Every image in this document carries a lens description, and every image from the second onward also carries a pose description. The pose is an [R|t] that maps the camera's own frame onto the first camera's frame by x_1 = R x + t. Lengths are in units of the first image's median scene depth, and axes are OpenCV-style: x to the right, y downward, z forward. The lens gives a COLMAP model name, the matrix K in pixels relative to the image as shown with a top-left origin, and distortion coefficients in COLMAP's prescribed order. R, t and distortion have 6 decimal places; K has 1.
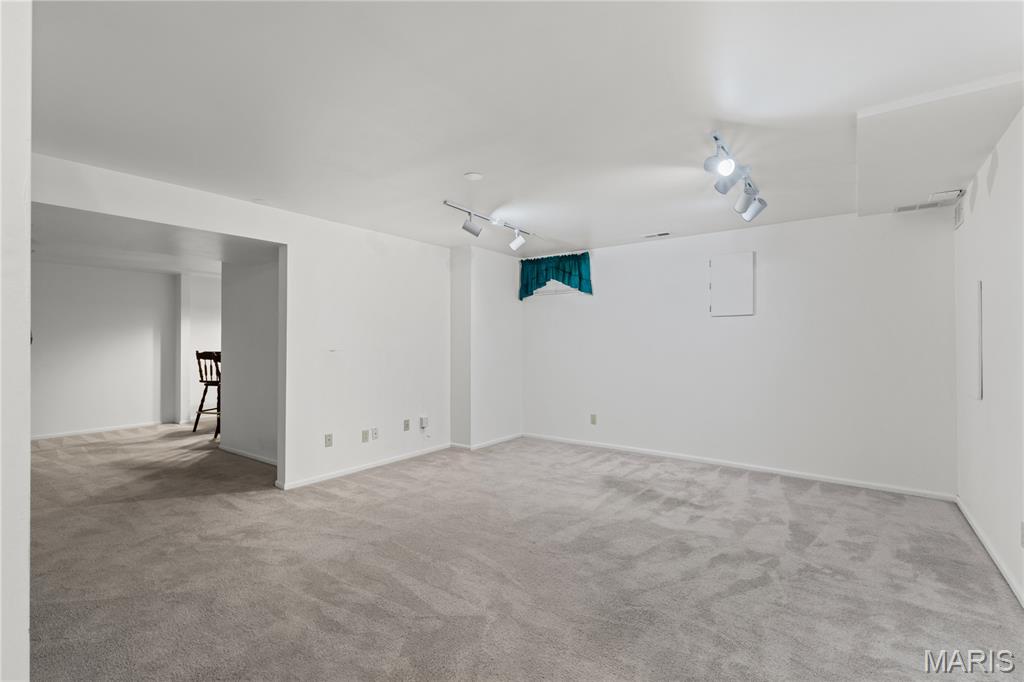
lens RADIAL K [[460.4, 0, 506.1], [0, 460.4, 346.6], [0, 0, 1]] dist [-0.001538, 0.000171]
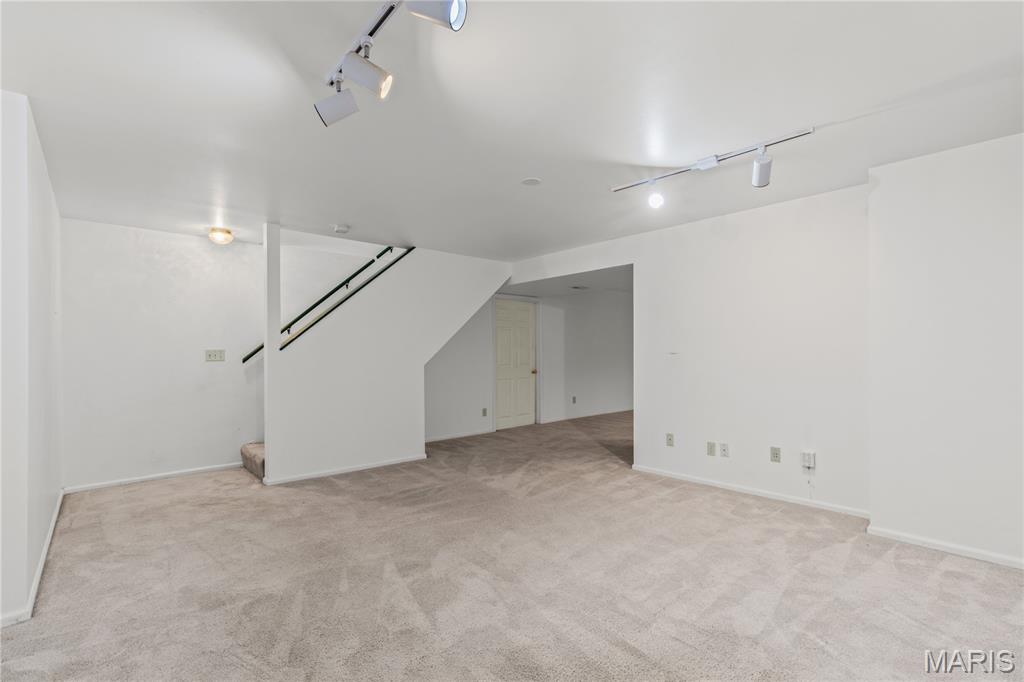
lens RADIAL K [[460.4, 0, 506.1], [0, 460.4, 346.6], [0, 0, 1]] dist [-0.001538, 0.000171]
pose [[-0.195534, 0.005791, -0.980680, 0.799733], [0.012668, 0.999914, 0.003378, -0.016655], [0.980615, -0.011763, -0.195590, 0.959980]]
